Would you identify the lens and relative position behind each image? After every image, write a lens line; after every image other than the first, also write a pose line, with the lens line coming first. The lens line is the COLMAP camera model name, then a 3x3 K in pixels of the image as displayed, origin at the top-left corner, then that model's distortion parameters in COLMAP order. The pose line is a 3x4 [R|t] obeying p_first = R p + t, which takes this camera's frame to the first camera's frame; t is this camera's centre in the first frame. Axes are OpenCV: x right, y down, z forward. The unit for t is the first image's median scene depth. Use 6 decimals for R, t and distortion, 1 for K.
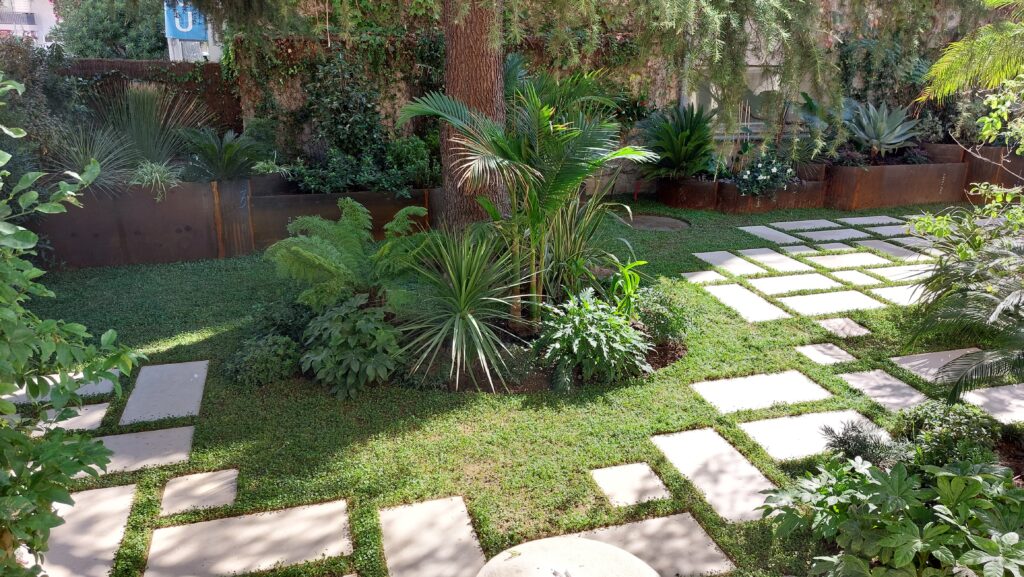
lens RADIAL K [[738.1, 0, 512.0], [0, 738.1, 288.5], [0, 0, 1]] dist [0.043454, -0.000627]
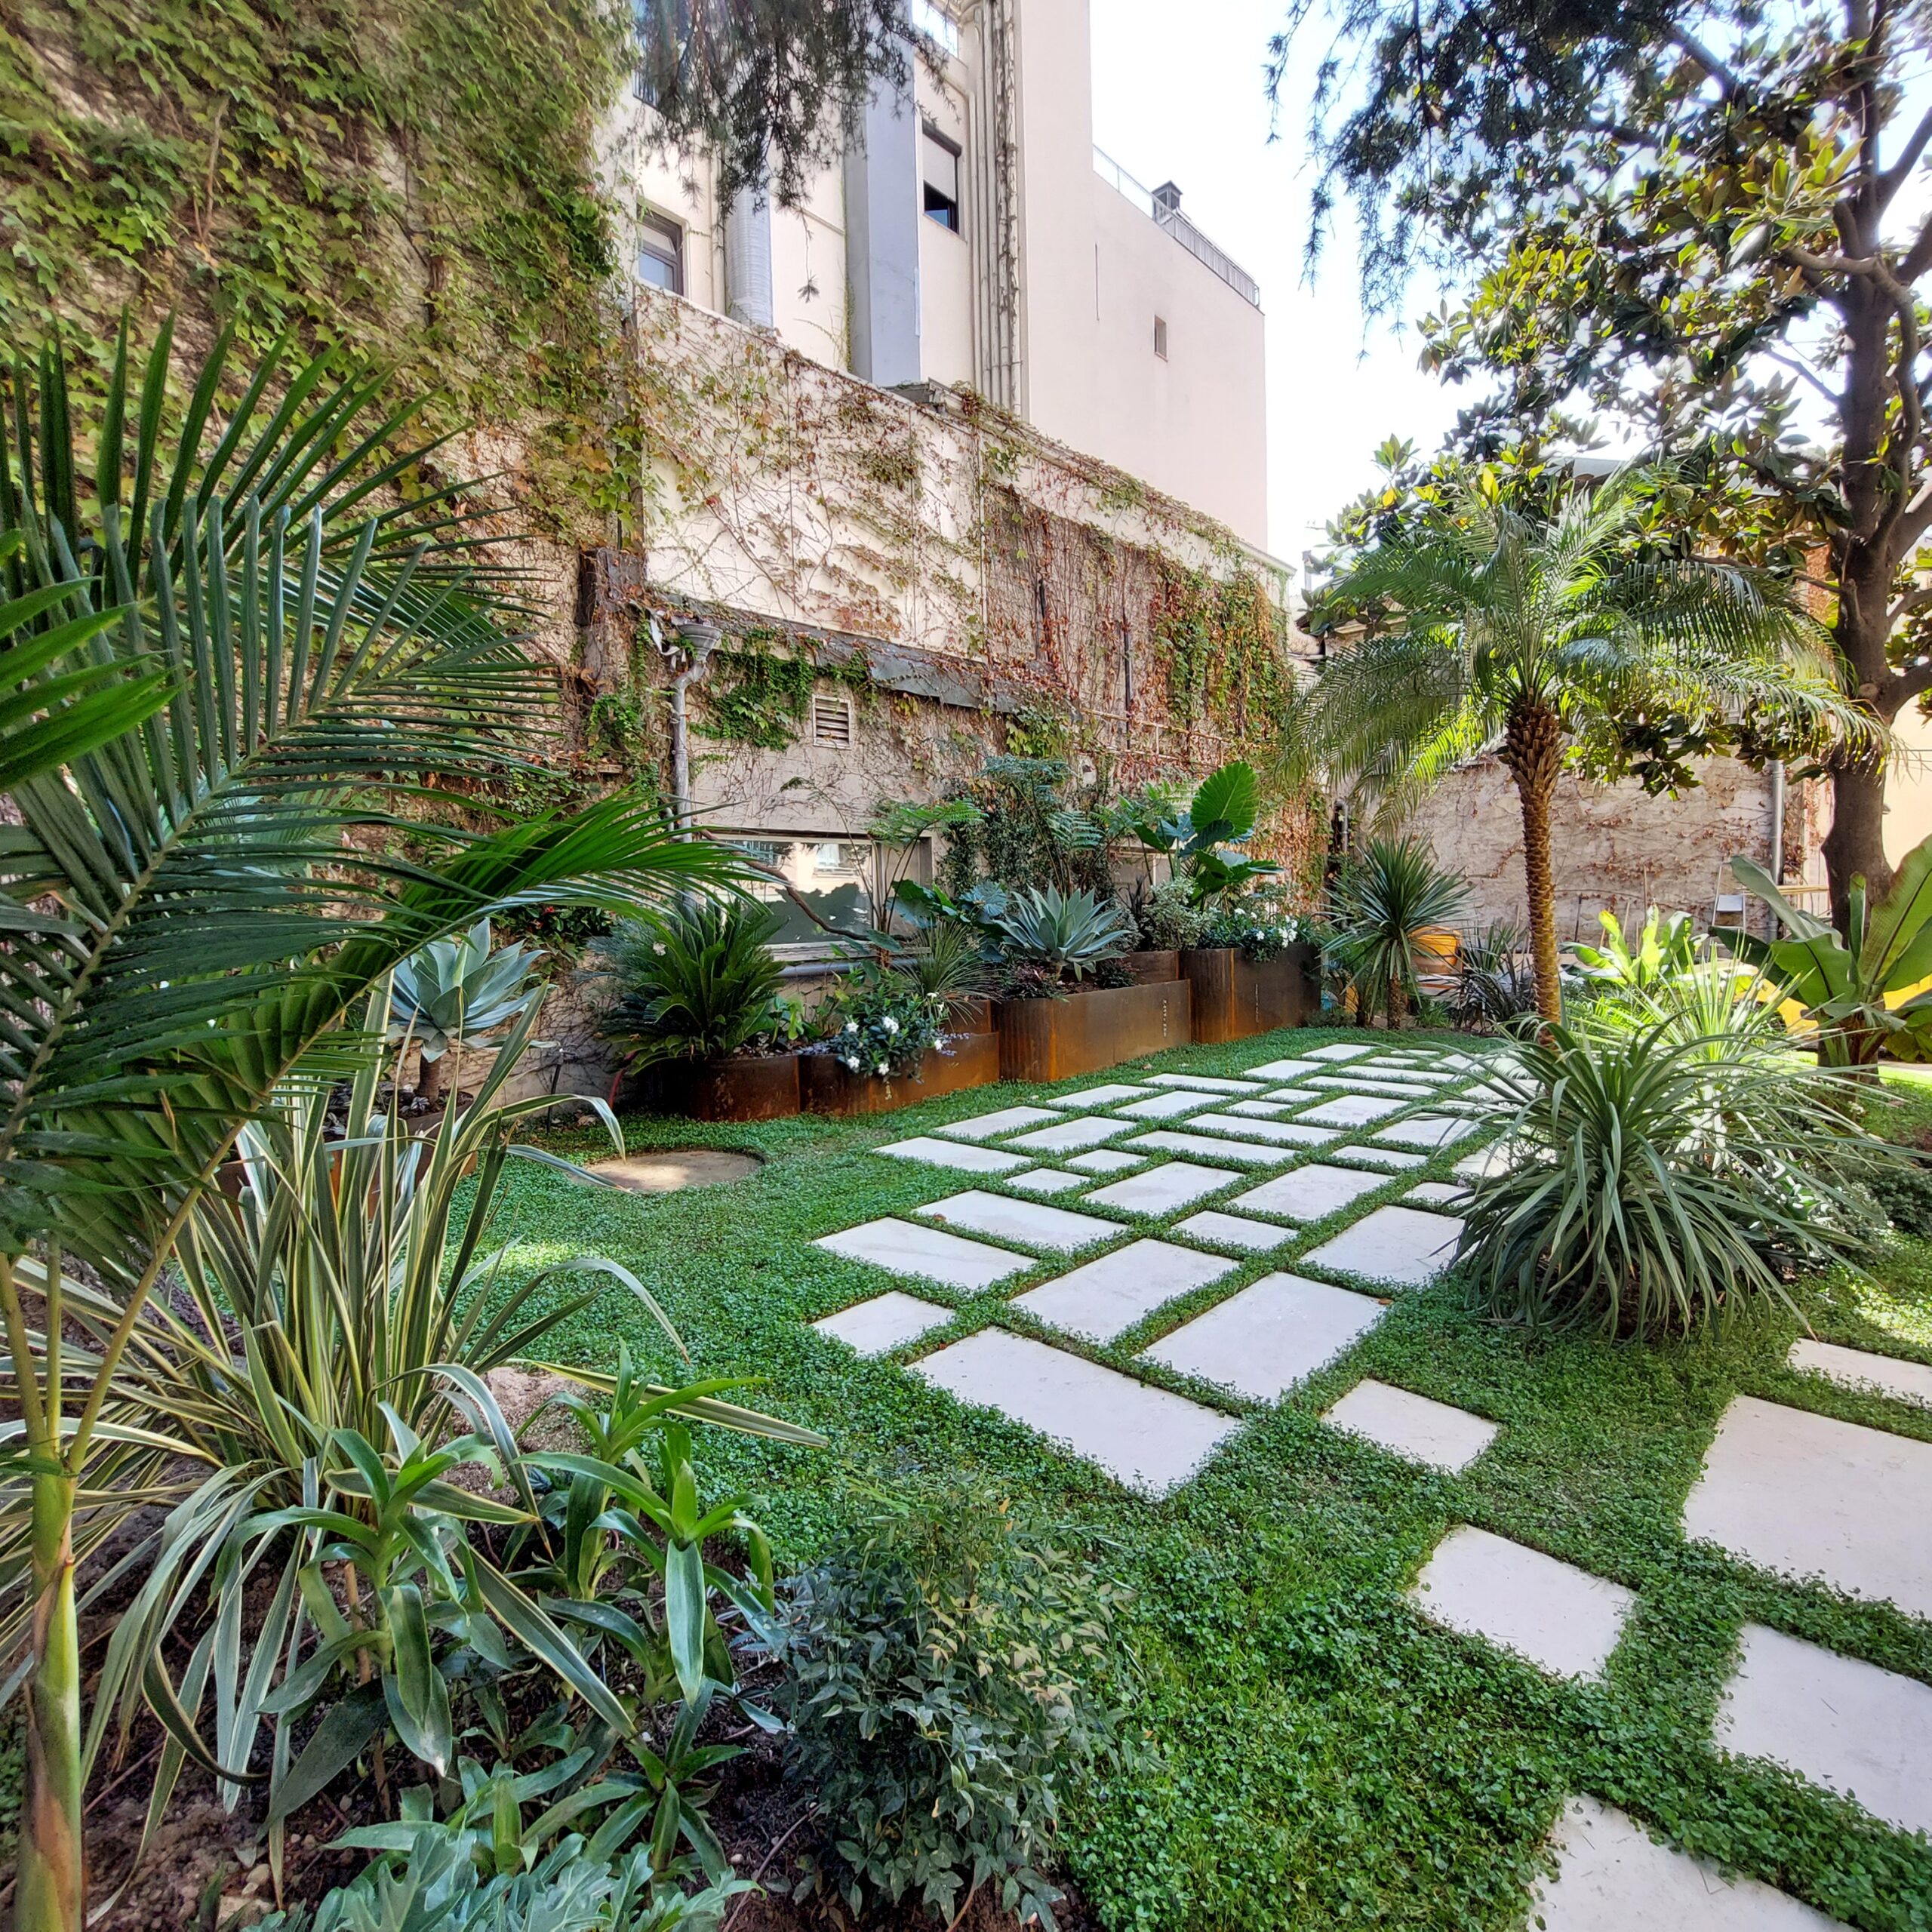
lens RADIAL K [[1036.1, 0, 951.9], [0, 1036.1, 964.4], [0, 0, 1]] dist [-0.023800, -0.000028]
pose [[0.870663, -0.064818, 0.487591, 0.117276], [0.191941, 0.957464, -0.215456, -0.088285], [-0.452885, 0.281178, 0.846070, 0.839291]]
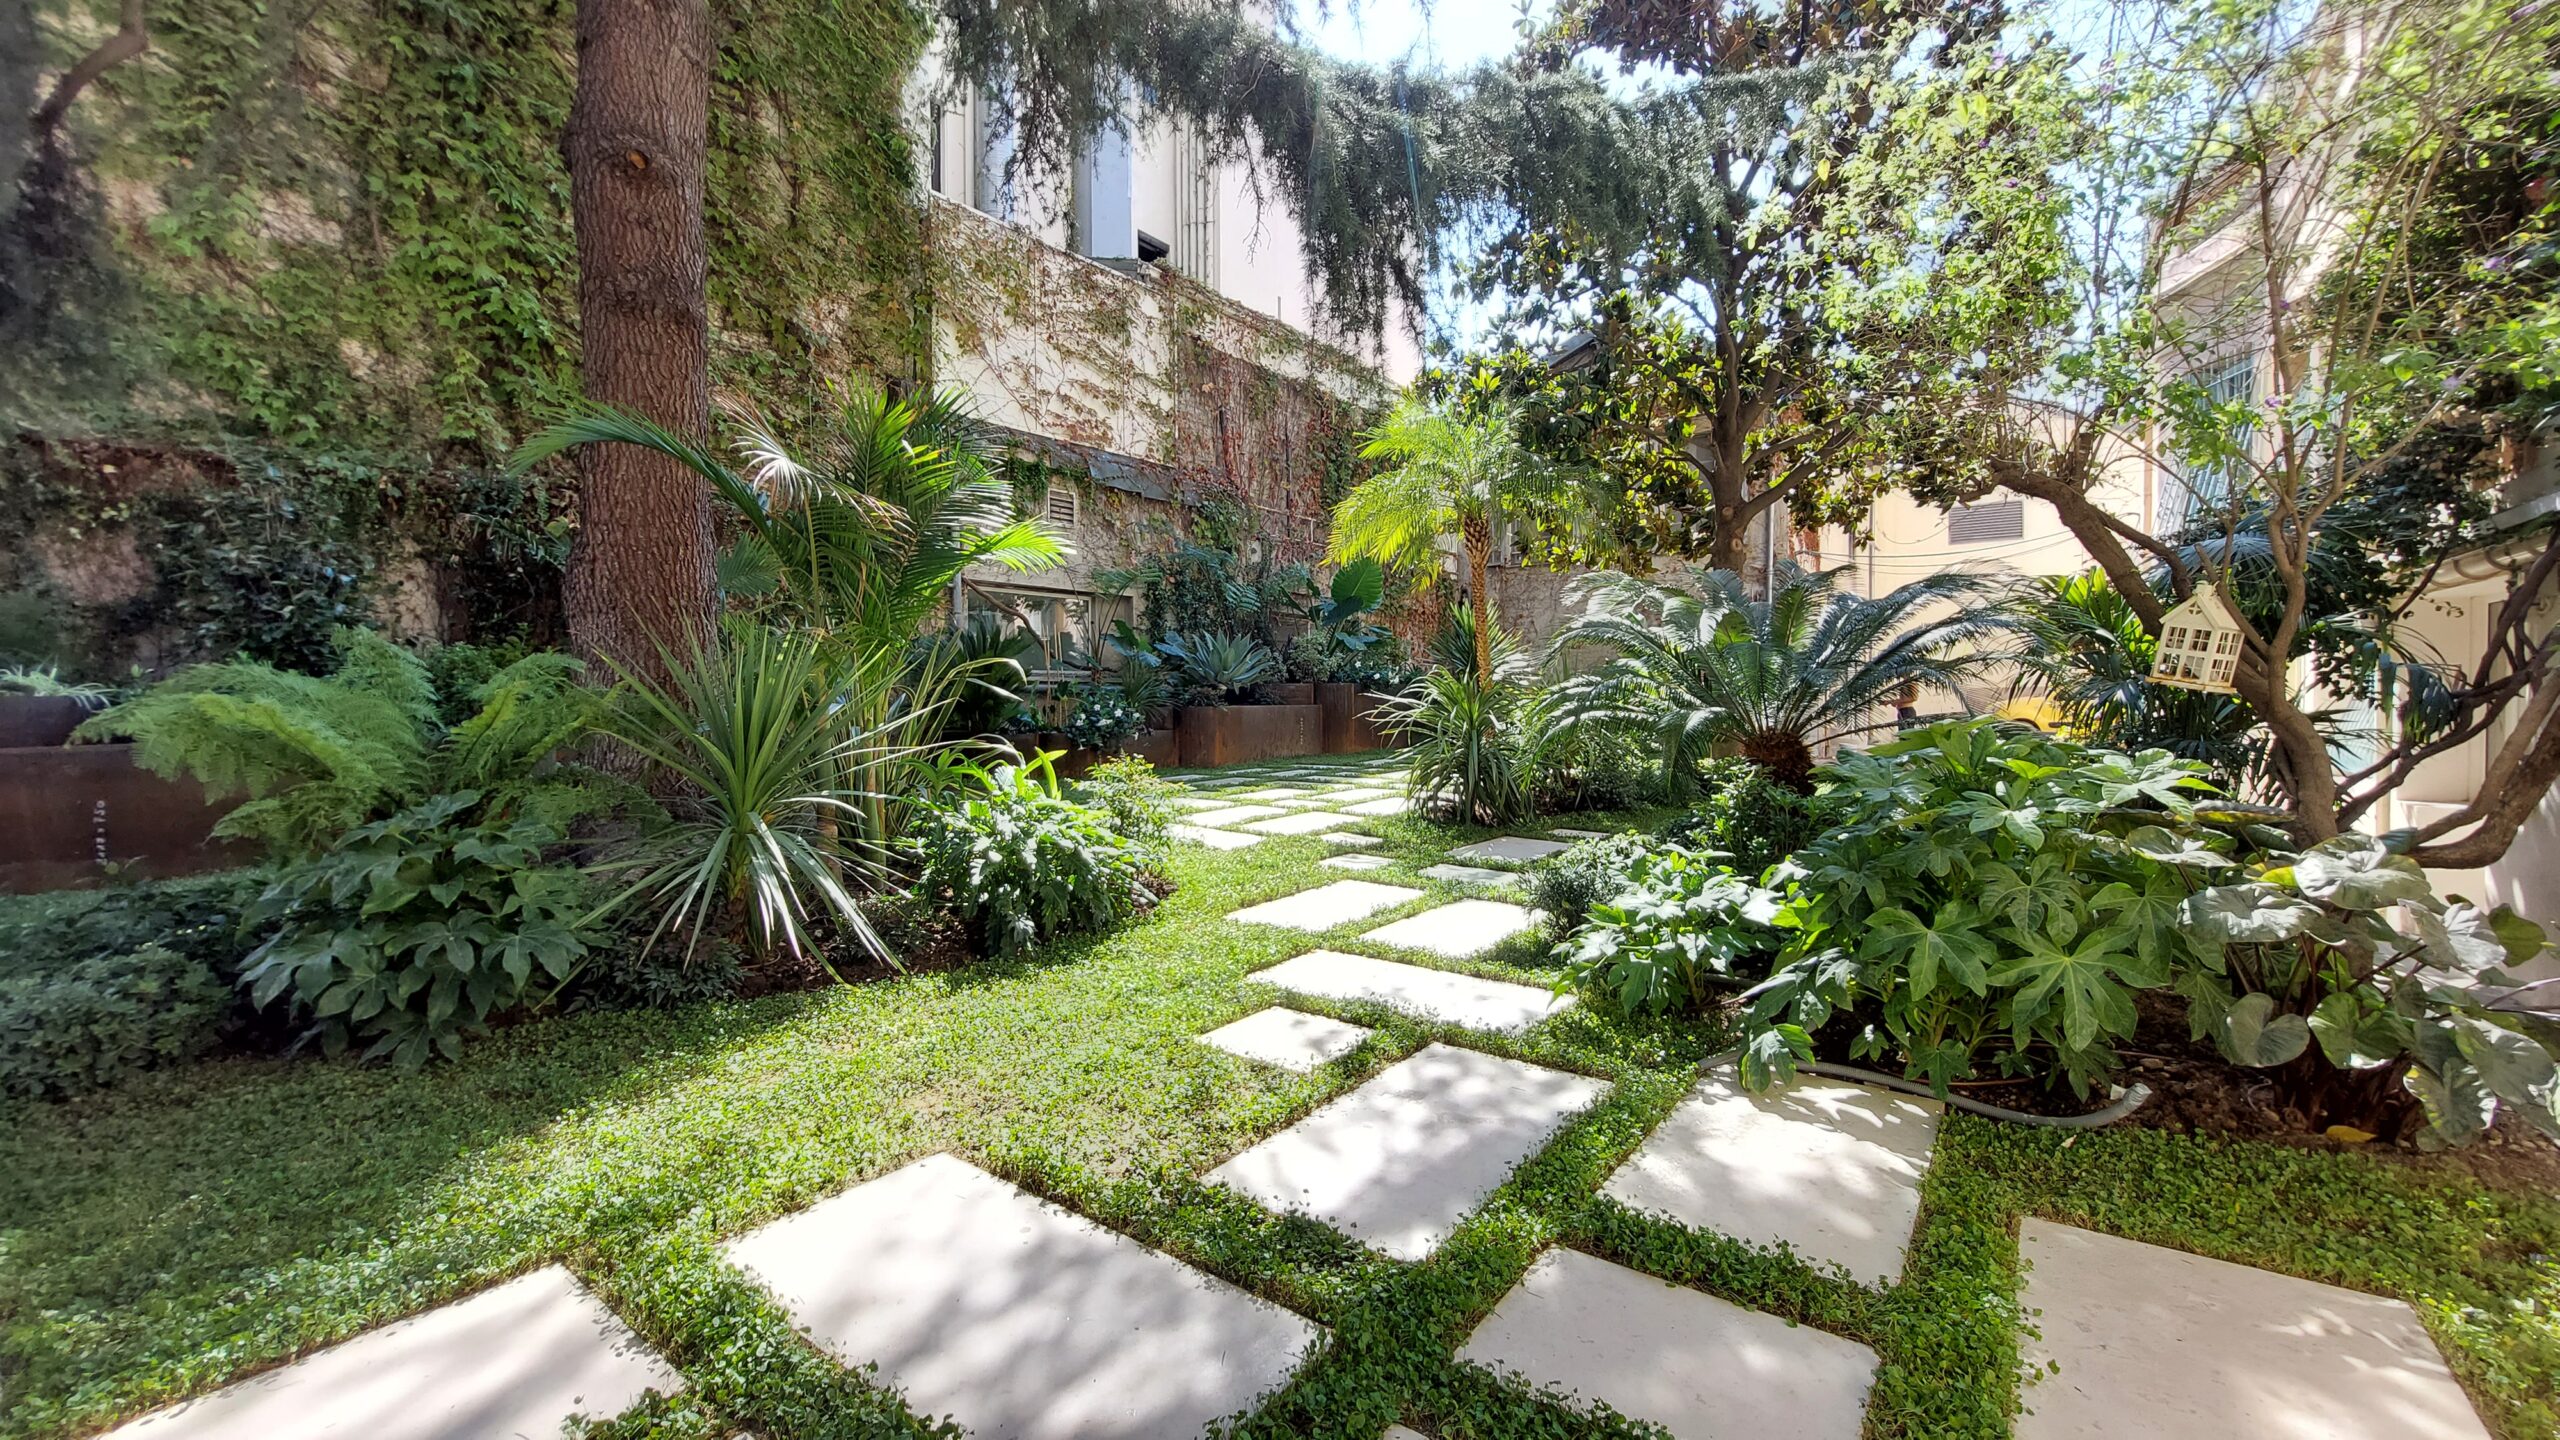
lens RADIAL K [[1029.1, 0, 1280.0], [0, 1029.1, 720.0], [0, 0, 1]] dist [-0.026424, 0.000325]
pose [[0.804241, -0.036333, 0.593192, -0.172327], [0.205760, 0.953421, -0.220570, 0.174664], [-0.557548, 0.299447, 0.774256, 0.367782]]
